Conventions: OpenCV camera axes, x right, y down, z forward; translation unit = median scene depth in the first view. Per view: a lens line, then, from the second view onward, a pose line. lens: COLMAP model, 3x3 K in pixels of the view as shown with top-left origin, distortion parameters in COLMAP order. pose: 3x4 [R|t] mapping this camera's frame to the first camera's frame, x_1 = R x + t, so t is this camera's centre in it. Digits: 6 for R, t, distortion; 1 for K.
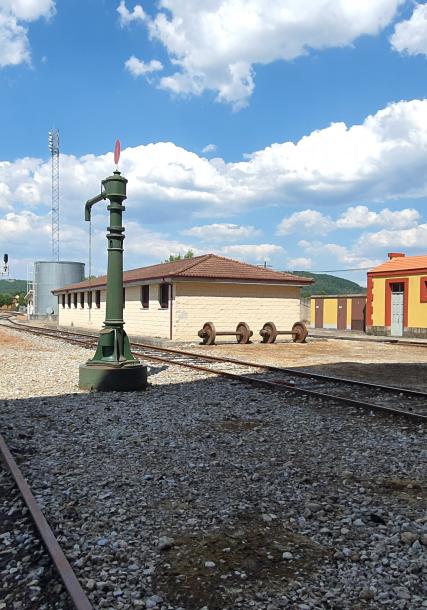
lens RADIAL K [[521.5, 0, 215.5], [0, 521.5, 321.1], [0, 0, 1]] dist [0.001011, -0.002817]
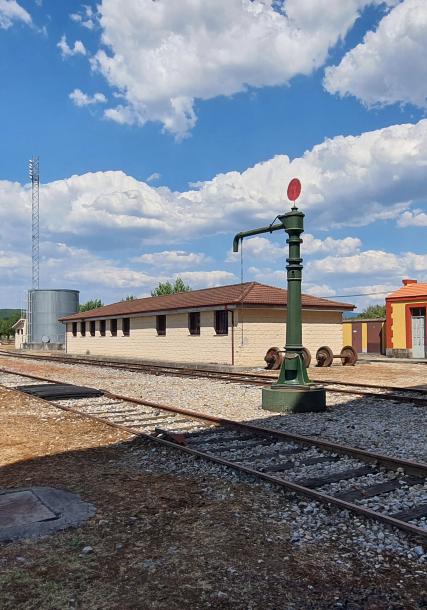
lens RADIAL K [[524.5, 0, 213.5], [0, 524.5, 305.0], [0, 0, 1]] dist [-0.030604, -0.000006]
pose [[0.995102, -0.009316, 0.098415, -0.128852], [0.017244, 0.996644, -0.080016, -0.000270], [-0.097339, 0.081321, 0.991923, -0.013383]]
